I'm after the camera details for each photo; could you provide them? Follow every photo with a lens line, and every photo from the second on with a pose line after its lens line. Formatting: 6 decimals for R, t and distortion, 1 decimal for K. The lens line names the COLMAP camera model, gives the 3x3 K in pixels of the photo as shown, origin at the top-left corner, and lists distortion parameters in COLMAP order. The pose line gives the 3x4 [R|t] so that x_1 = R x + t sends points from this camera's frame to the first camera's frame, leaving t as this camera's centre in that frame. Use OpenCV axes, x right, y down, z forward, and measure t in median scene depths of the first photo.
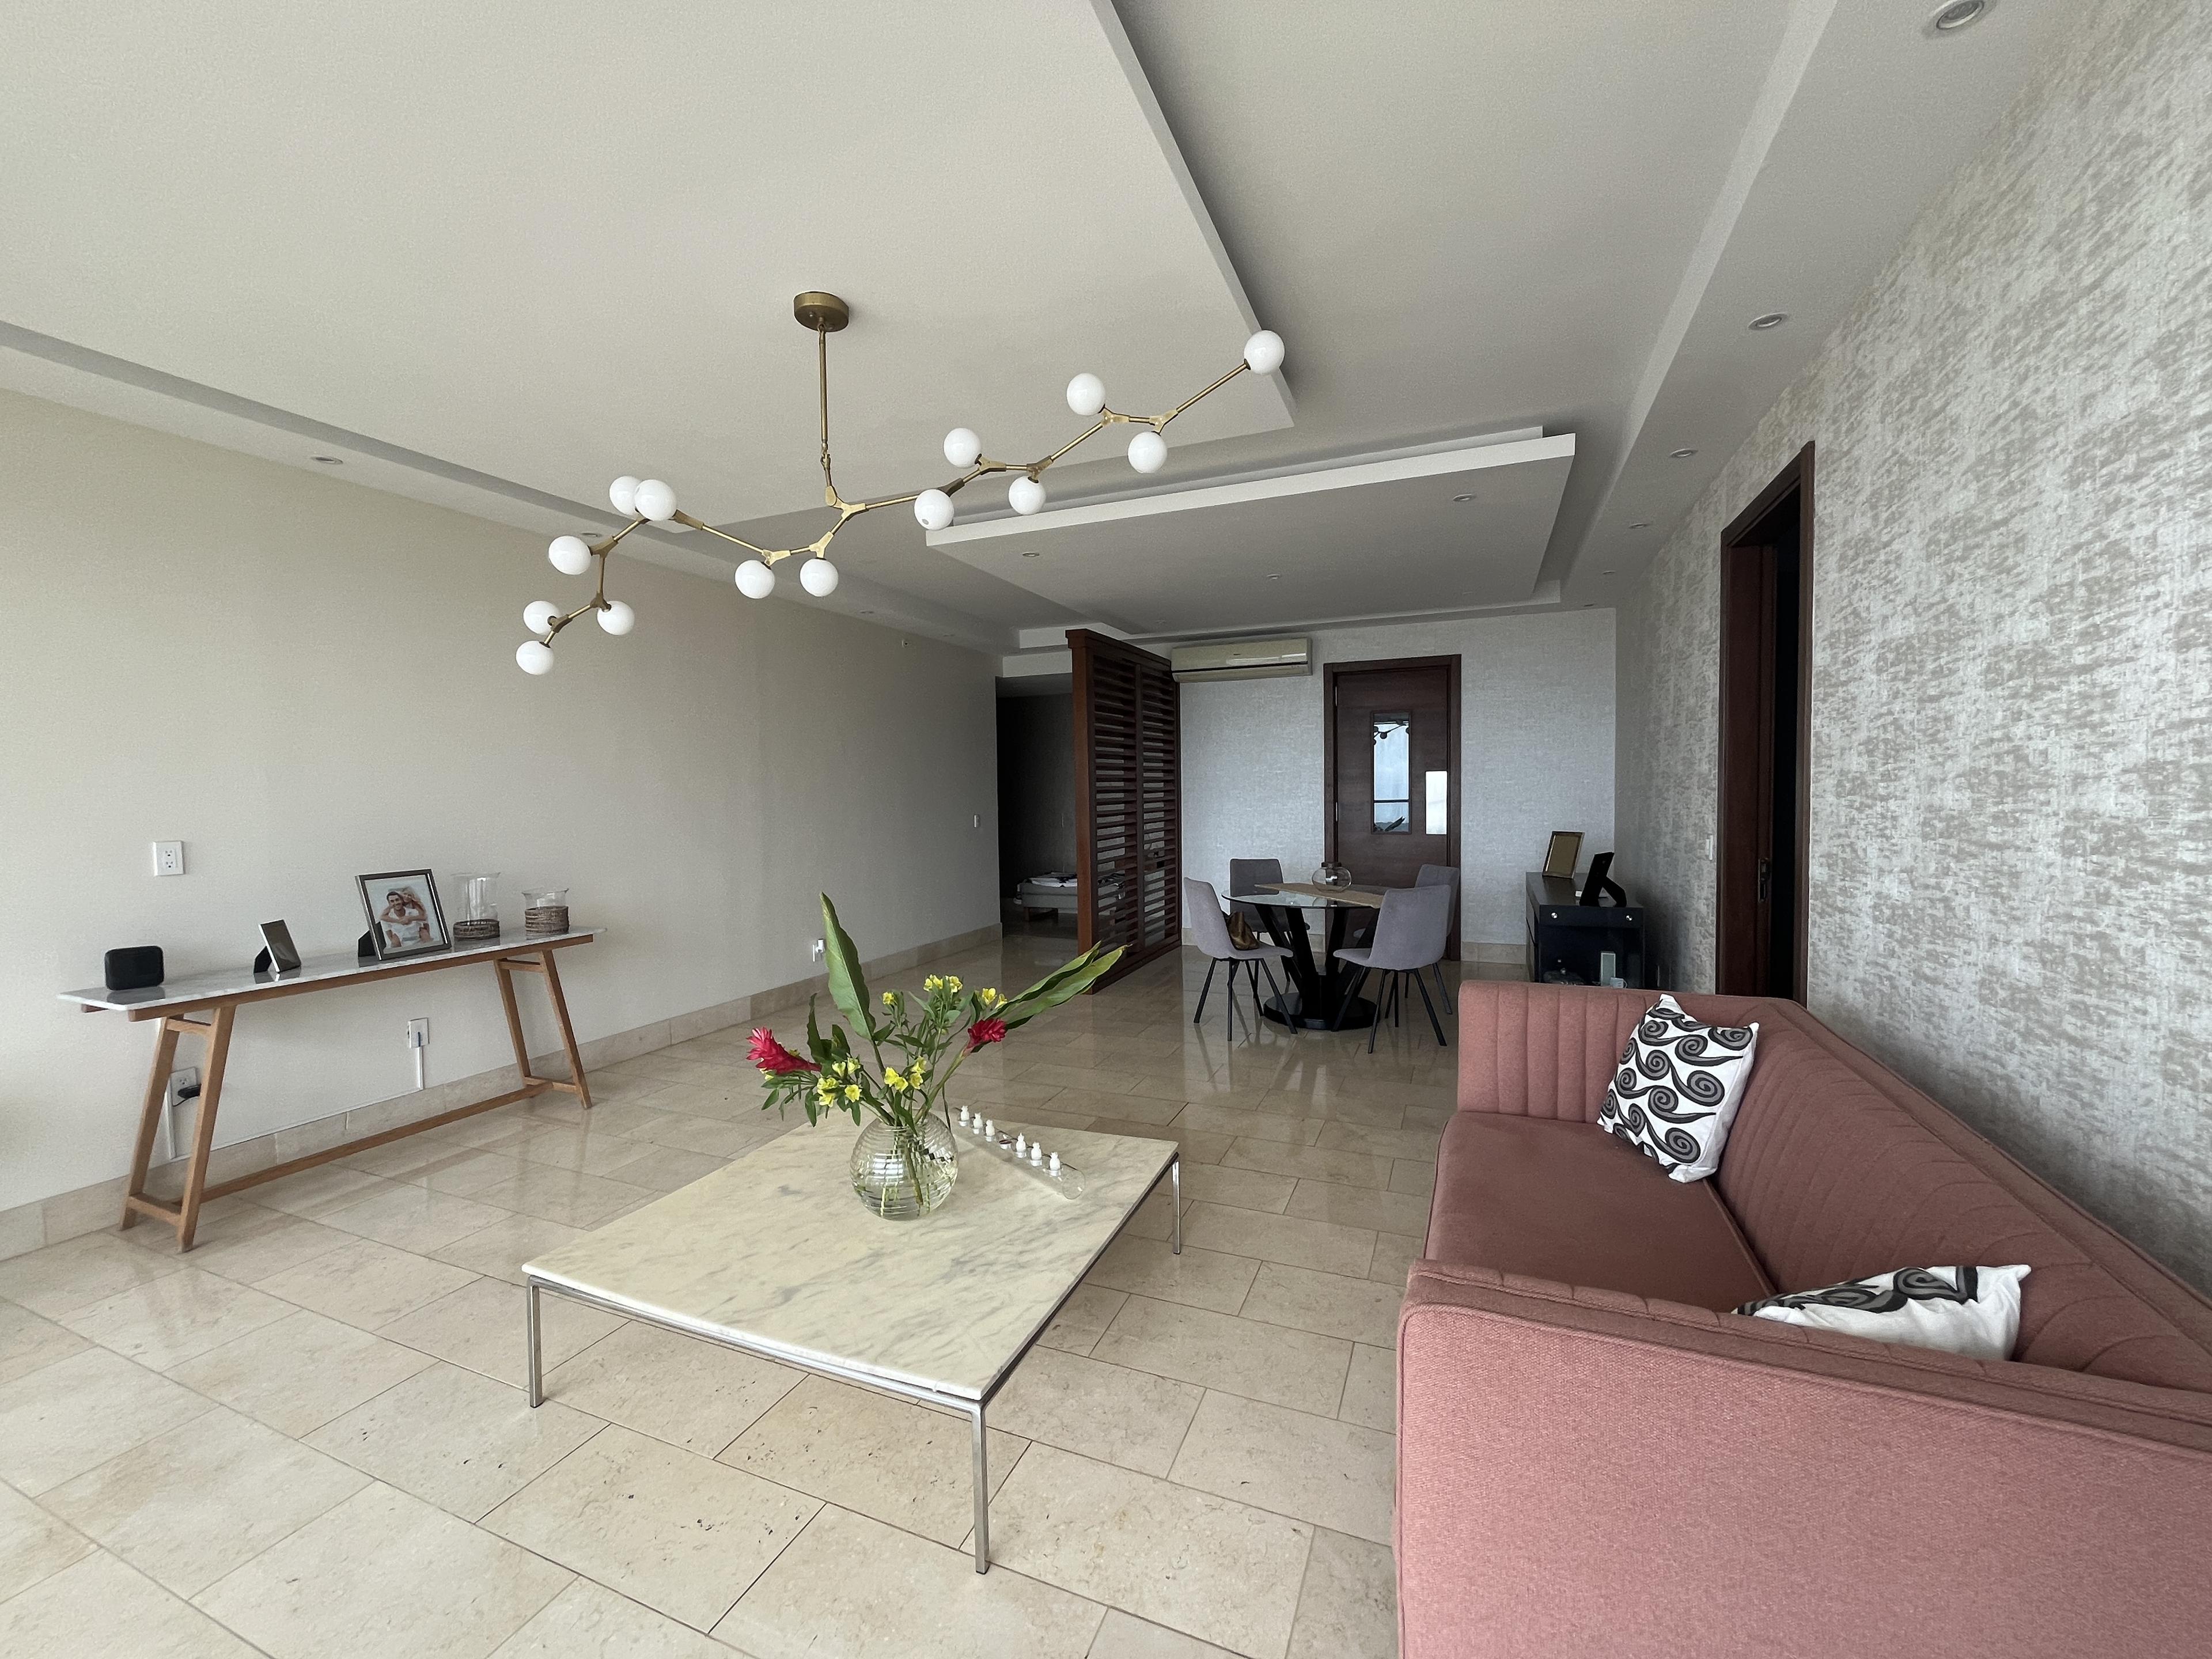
lens RADIAL K [[894.4, 0, 1099.7], [0, 894.4, 829.2], [0, 0, 1]] dist [-0.005923, 0.001054]
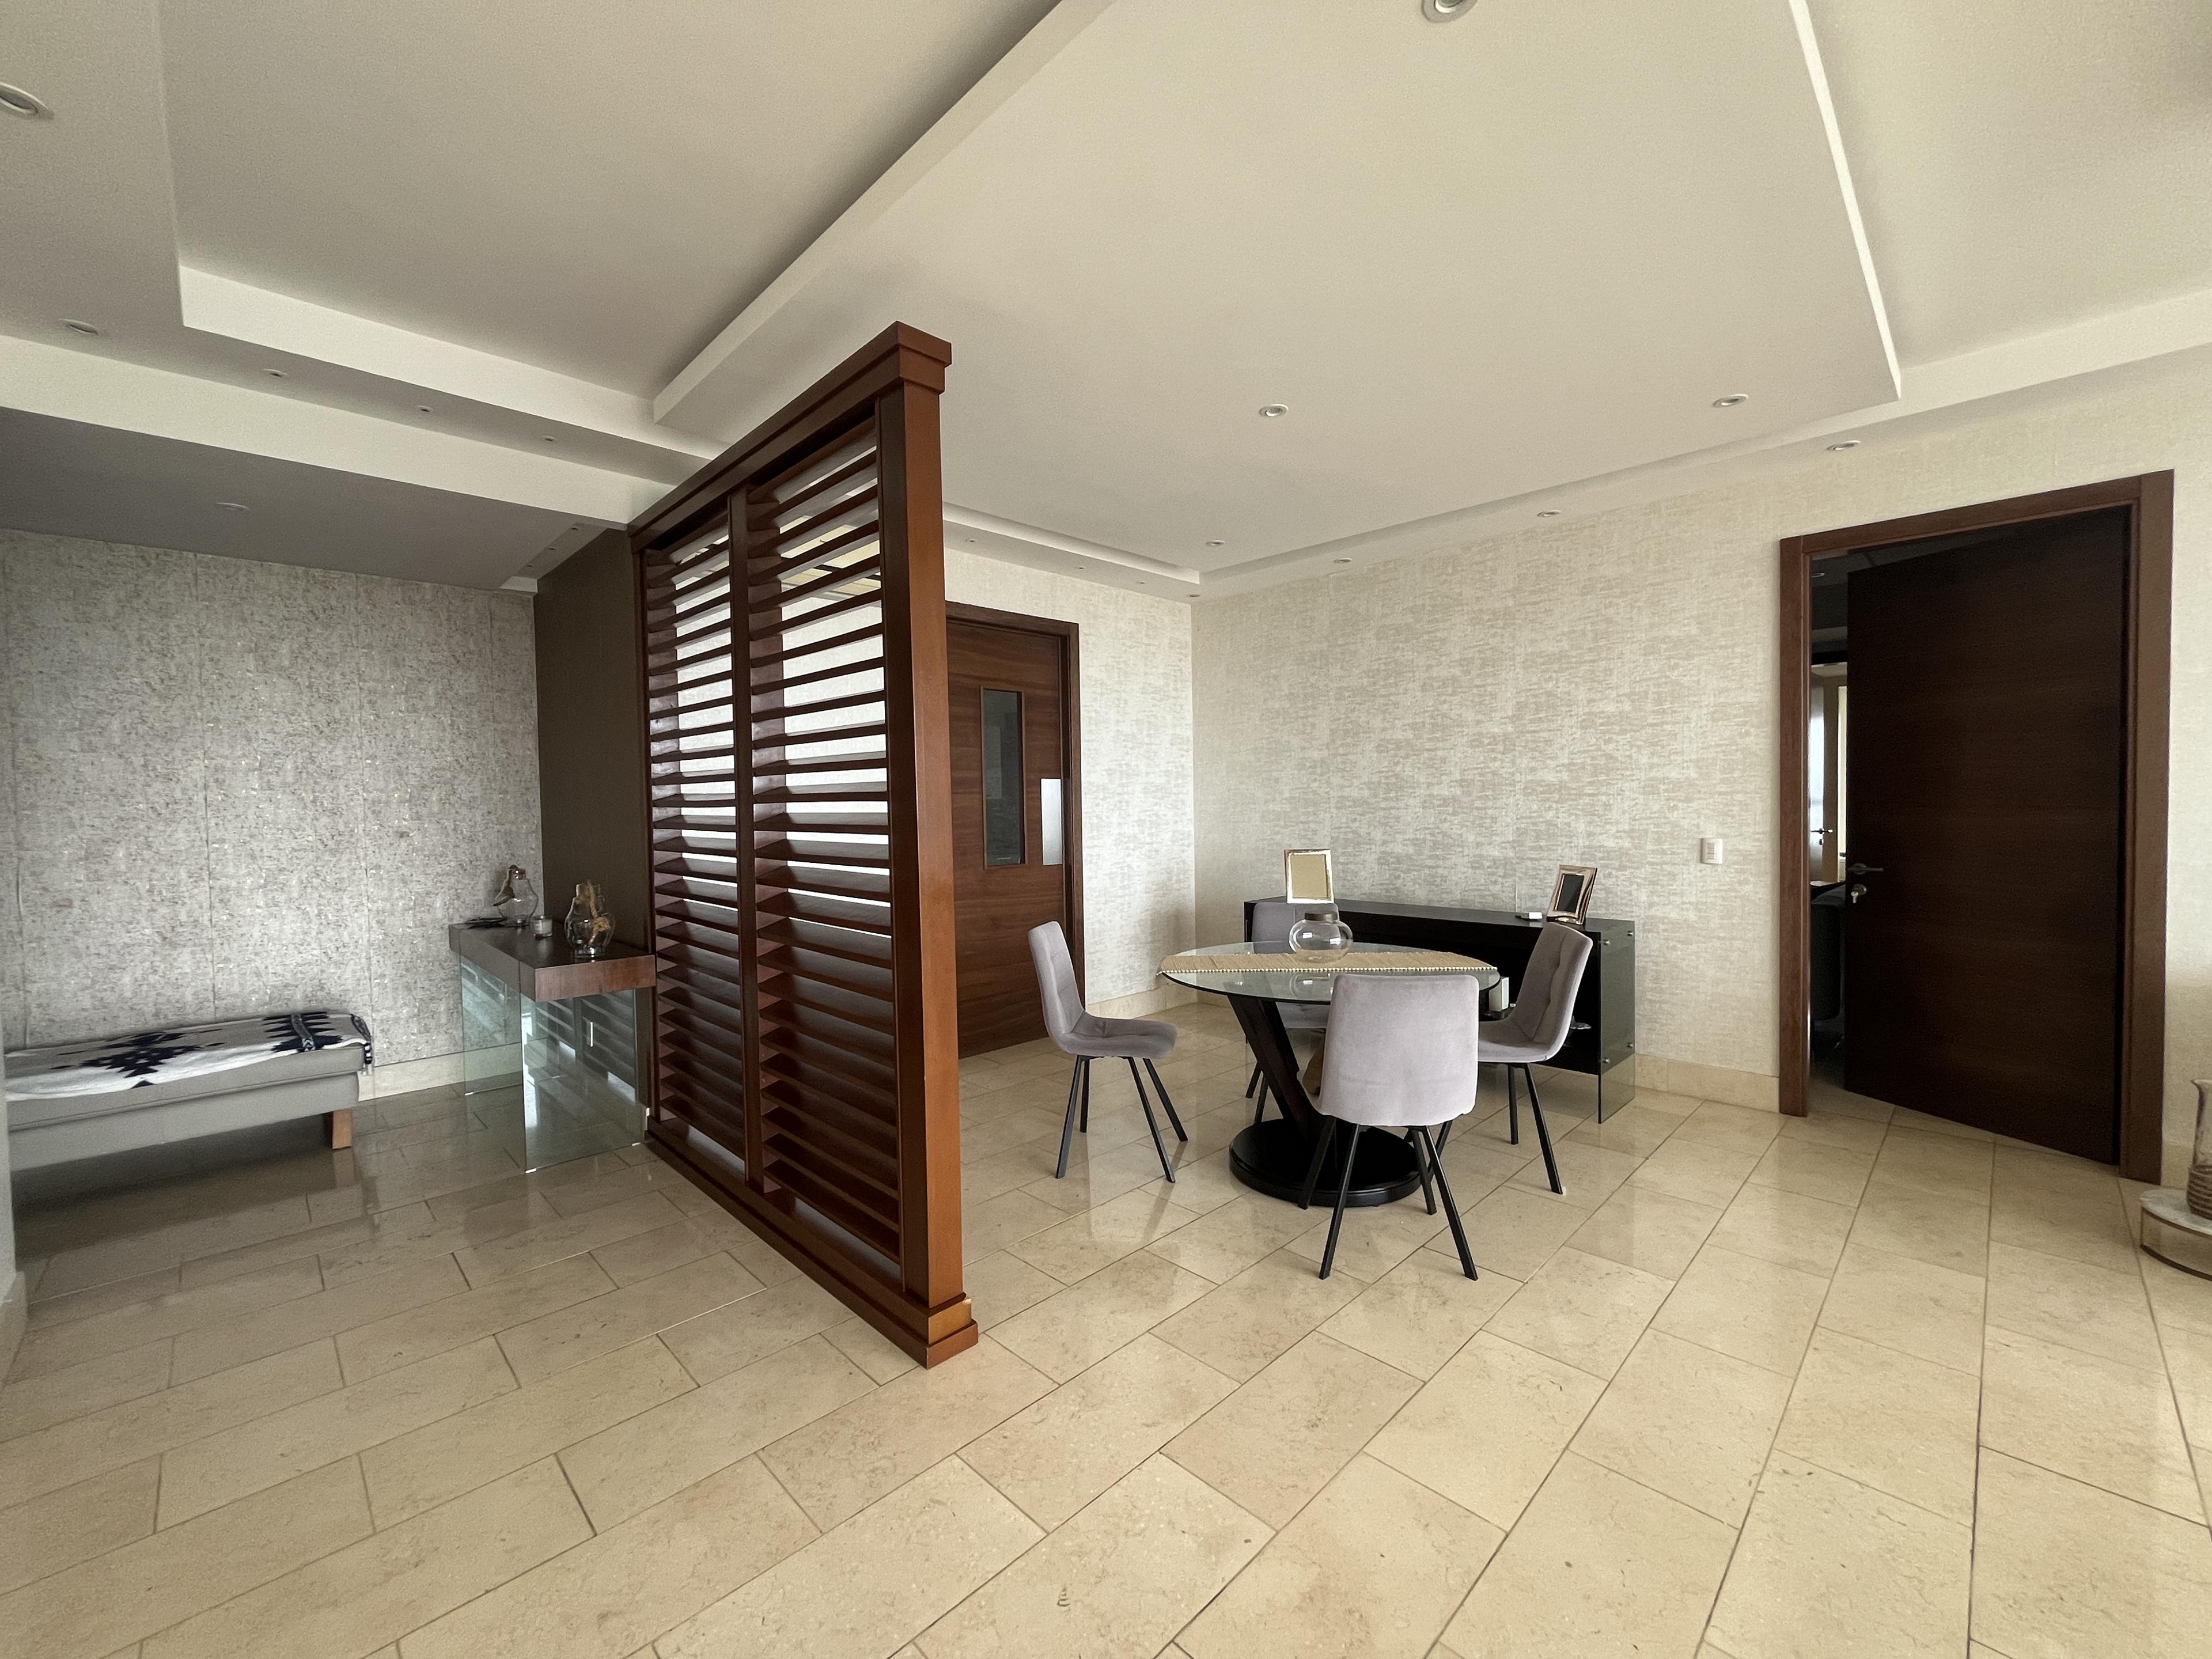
lens RADIAL K [[894.4, 0, 1094.4], [0, 894.4, 827.2], [0, 0, 1]] dist [-0.005923, 0.001054]
pose [[0.384816, -0.014918, 0.922873, -0.819752], [0.048824, 0.998799, -0.004213, -0.058736], [-0.921701, 0.046679, 0.385082, 2.009094]]
